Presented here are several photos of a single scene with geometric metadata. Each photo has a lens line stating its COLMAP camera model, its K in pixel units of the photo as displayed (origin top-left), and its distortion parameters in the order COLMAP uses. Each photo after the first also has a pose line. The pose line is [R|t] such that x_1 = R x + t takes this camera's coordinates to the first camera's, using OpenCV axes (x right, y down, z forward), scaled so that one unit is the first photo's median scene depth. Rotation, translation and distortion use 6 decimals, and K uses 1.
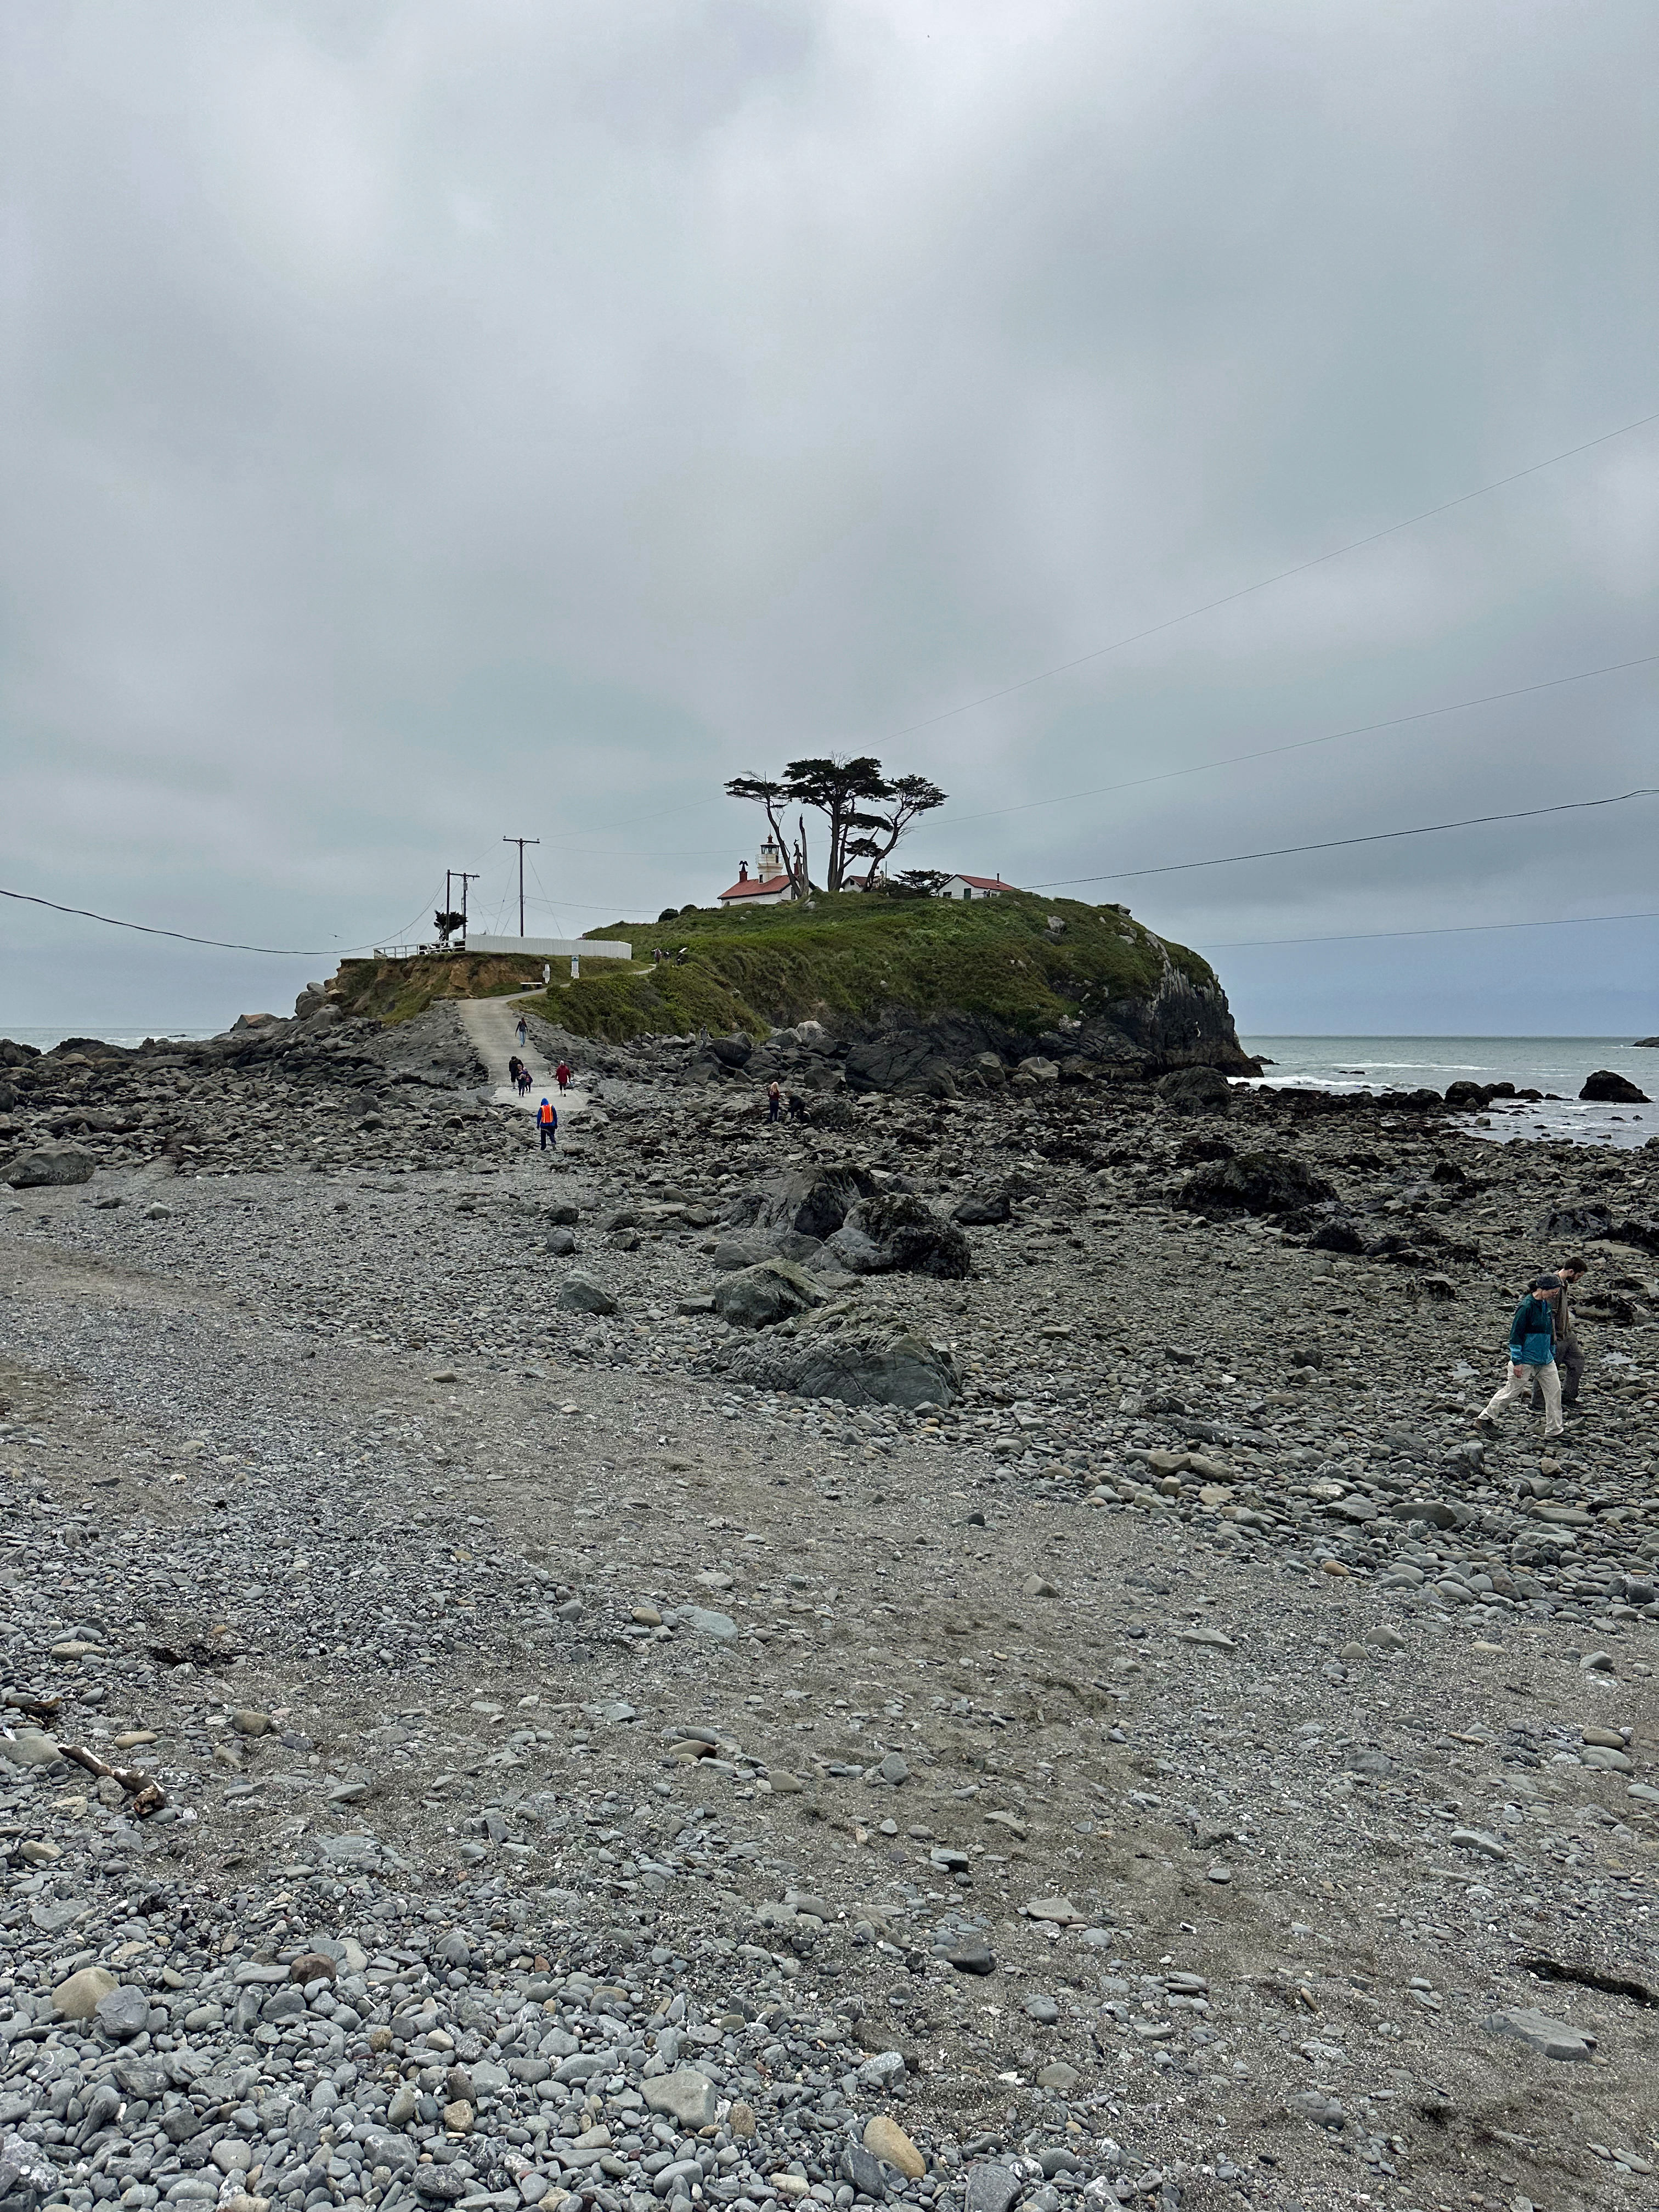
lens RADIAL K [[1536.8, 0, 829.5], [0, 1536.8, 1106.0], [0, 0, 1]] dist [0.142079, -0.127264]
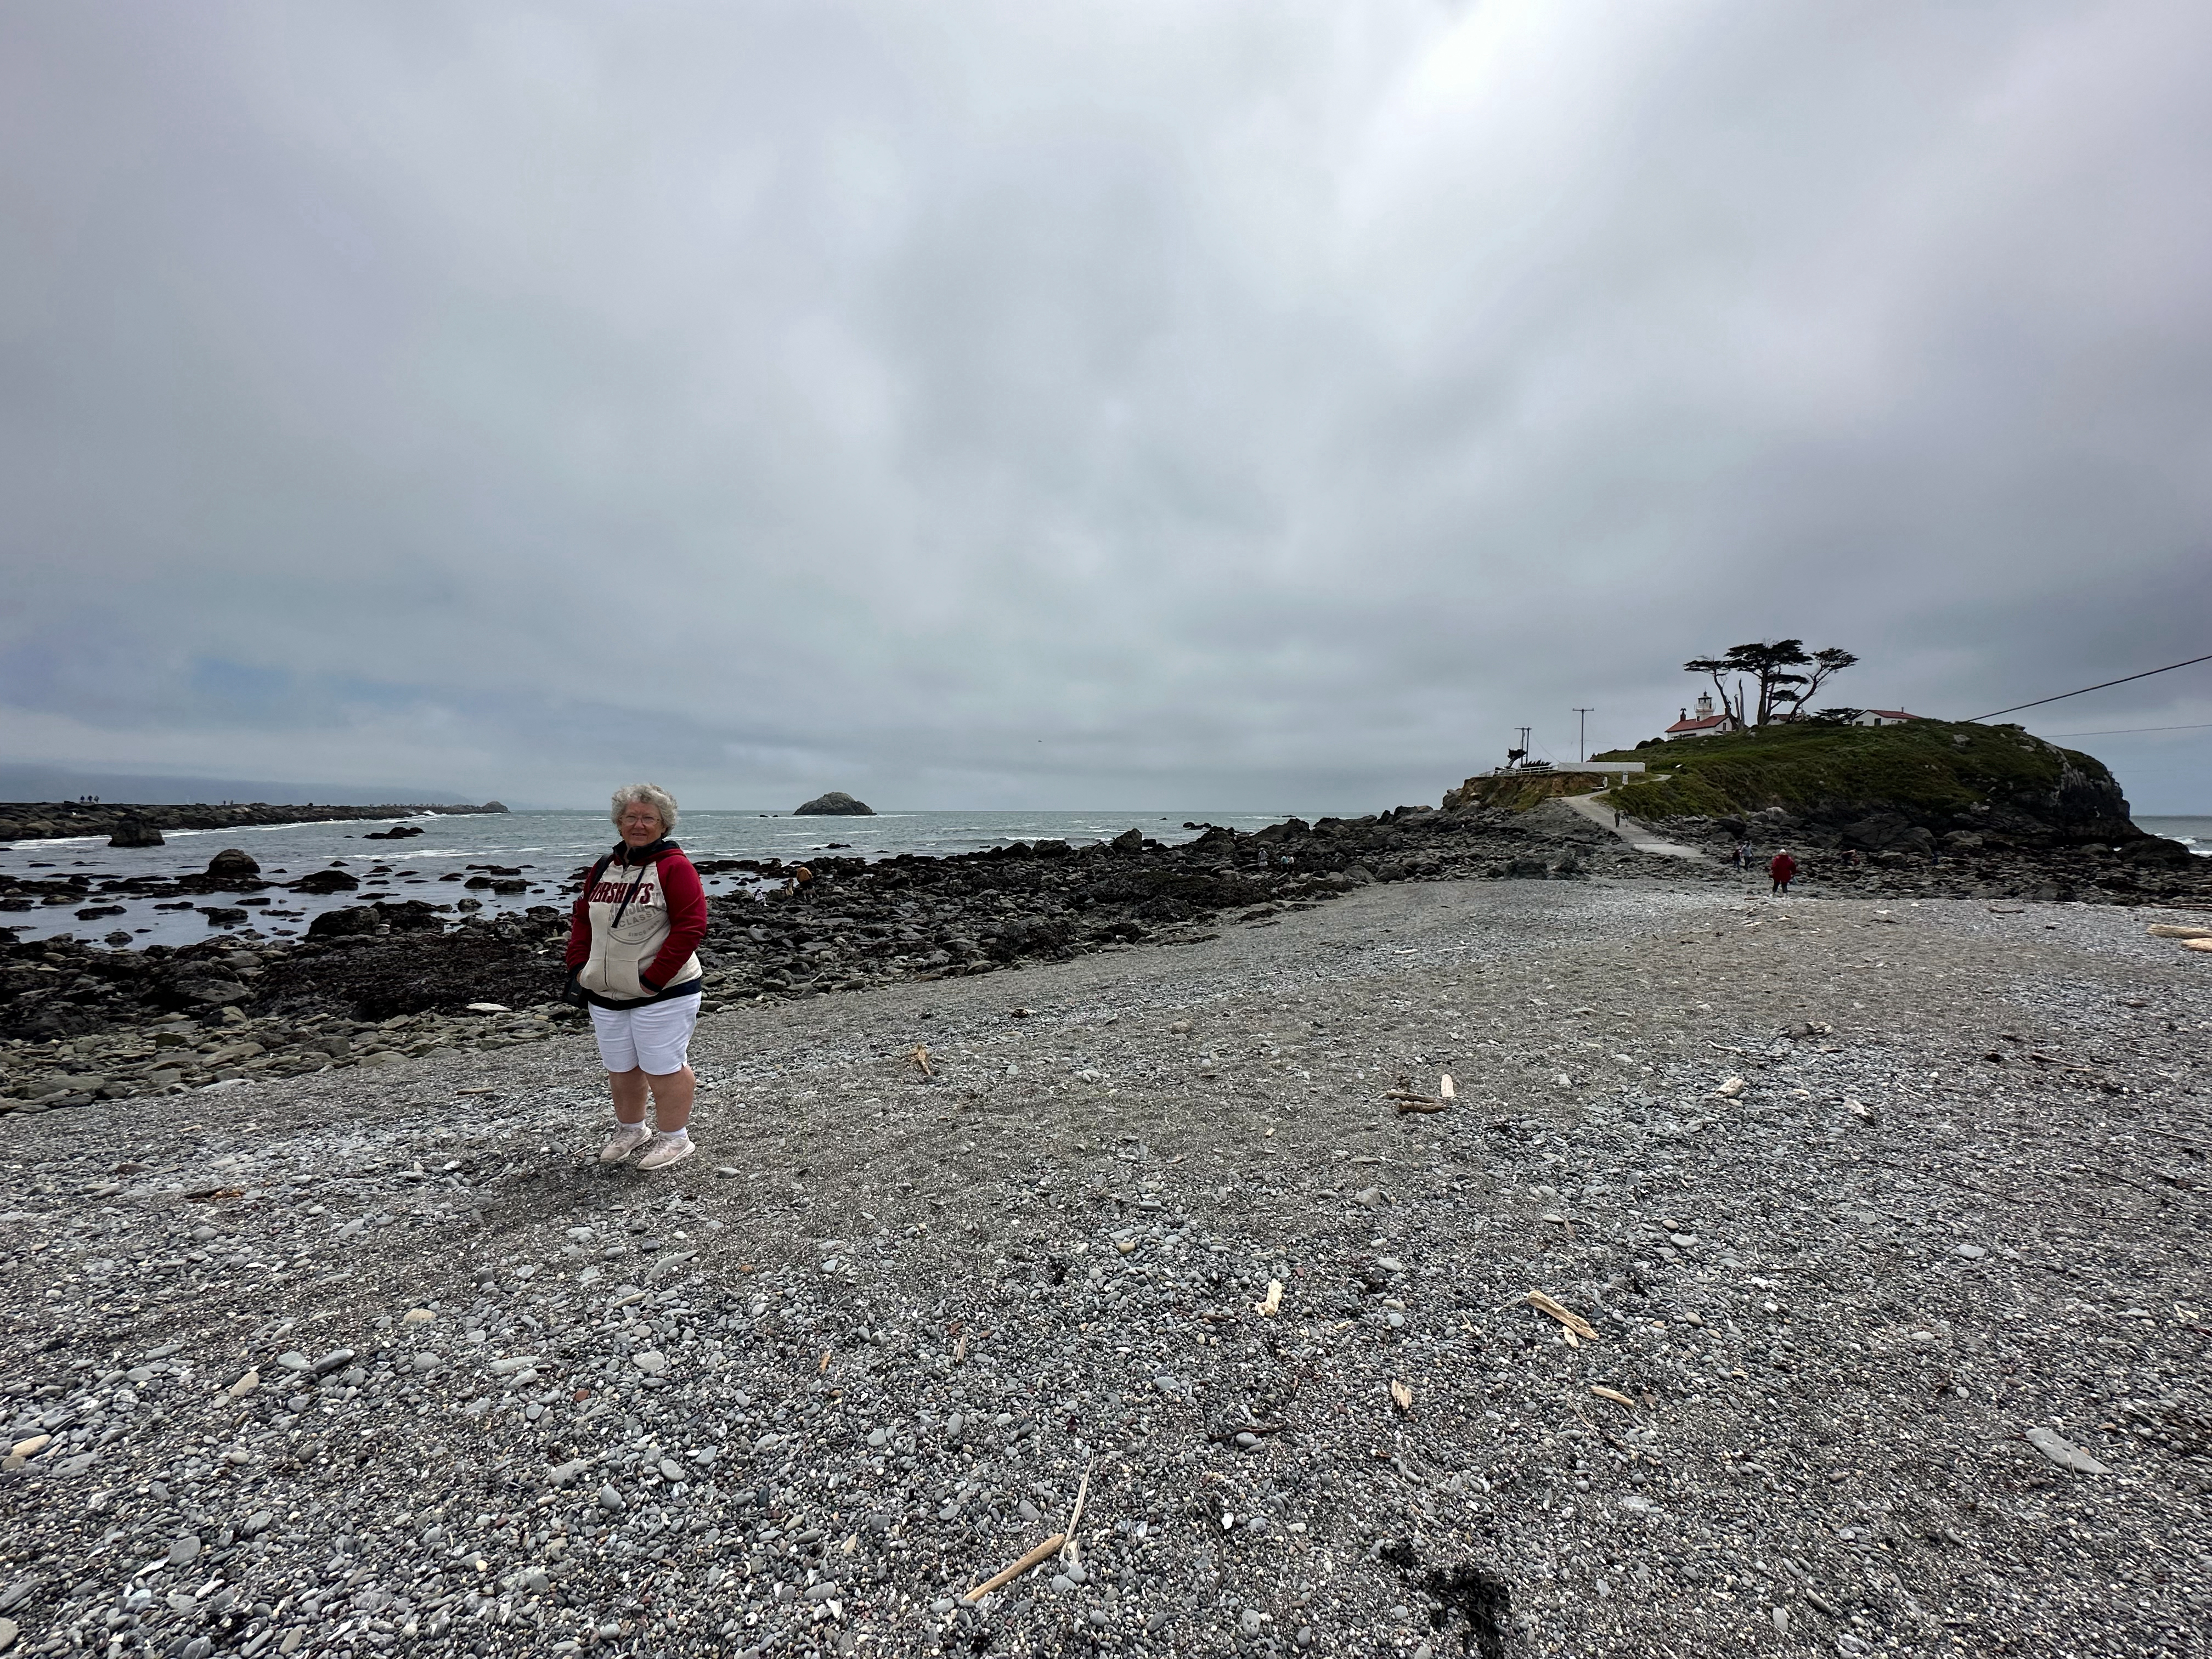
lens RADIAL K [[883.1, 0, 1106.0], [0, 883.1, 829.5], [0, 0, 1]] dist [0.000434, -0.000202]
pose [[0.844406, 0.008648, -0.535634, -0.089296], [-0.024159, 0.999467, -0.021949, 0.004979], [0.535158, 0.031475, 0.844165, -0.136823]]
